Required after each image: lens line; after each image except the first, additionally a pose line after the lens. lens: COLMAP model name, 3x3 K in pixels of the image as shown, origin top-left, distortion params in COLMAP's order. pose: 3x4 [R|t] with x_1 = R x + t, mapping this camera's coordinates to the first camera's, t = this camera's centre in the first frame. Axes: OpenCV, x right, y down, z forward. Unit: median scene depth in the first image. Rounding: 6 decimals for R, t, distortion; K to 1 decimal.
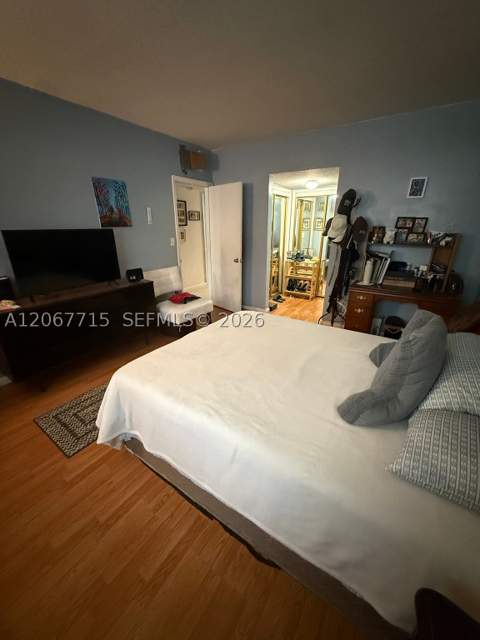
lens RADIAL K [[255.8, 0, 240.0], [0, 255.8, 320.0], [0, 0, 1]] dist [0.000105, -0.000066]
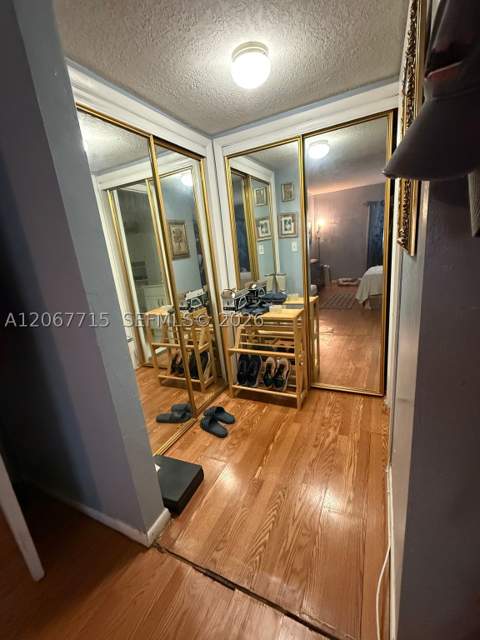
lens RADIAL K [[275.3, 0, 240.0], [0, 275.3, 320.0], [0, 0, 1]] dist [-0.012734, -0.000165]
pose [[0.986682, -0.121206, 0.108482, 0.153196], [0.131036, 0.987411, -0.088591, -0.179658], [-0.096378, 0.101626, 0.990143, 0.562314]]
